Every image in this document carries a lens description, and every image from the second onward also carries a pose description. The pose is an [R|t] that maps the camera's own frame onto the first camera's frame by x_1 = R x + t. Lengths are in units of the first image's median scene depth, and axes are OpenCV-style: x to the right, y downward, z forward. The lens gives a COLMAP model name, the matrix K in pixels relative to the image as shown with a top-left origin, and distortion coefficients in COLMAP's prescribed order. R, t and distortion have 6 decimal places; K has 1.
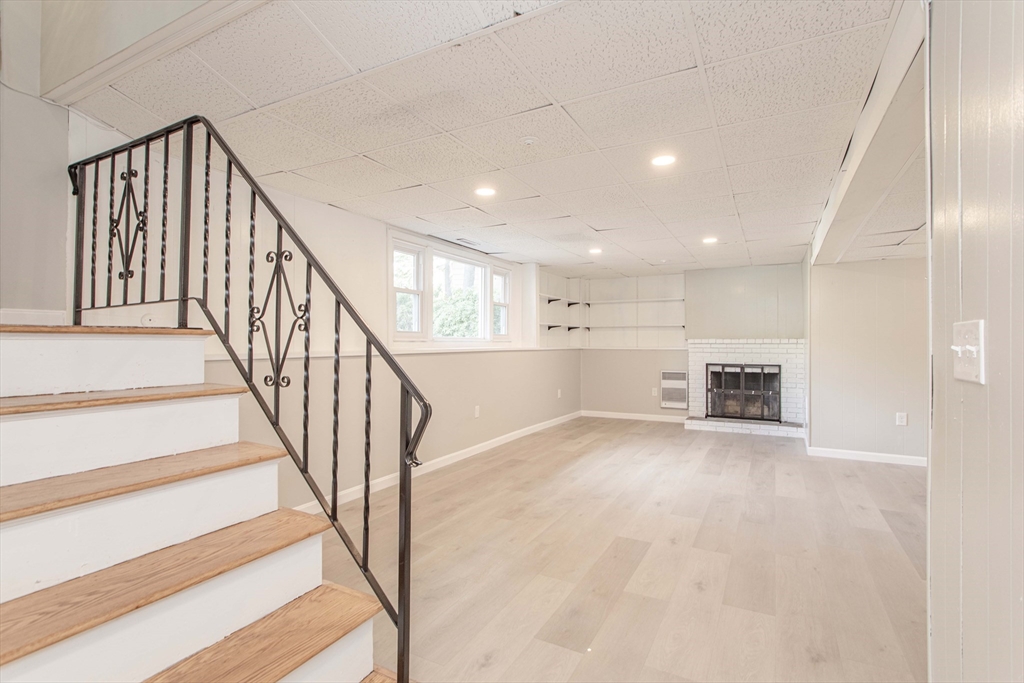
lens RADIAL K [[486.4, 0, 515.1], [0, 486.4, 340.4], [0, 0, 1]] dist [0.000676, -0.000371]
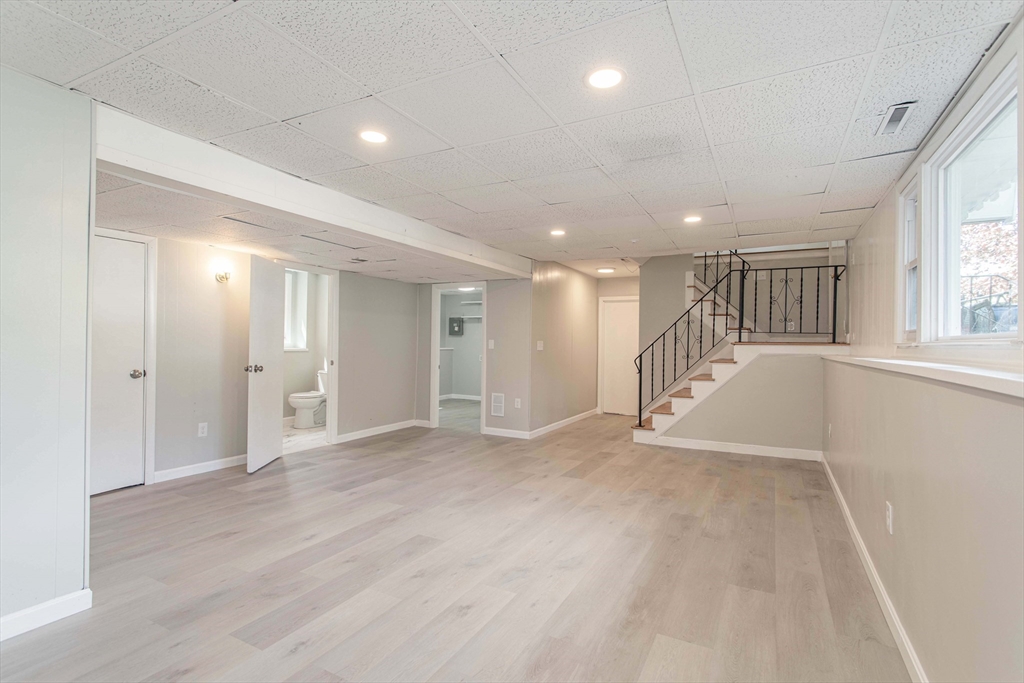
lens RADIAL K [[489.5, 0, 510.8], [0, 489.5, 343.1], [0, 0, 1]] dist [0.000937, 0.000009]
pose [[-0.999884, -0.013801, 0.006380, 0.203417], [-0.013854, 0.999869, -0.008315, 0.006543], [-0.006265, -0.008403, -0.999945, 1.198423]]
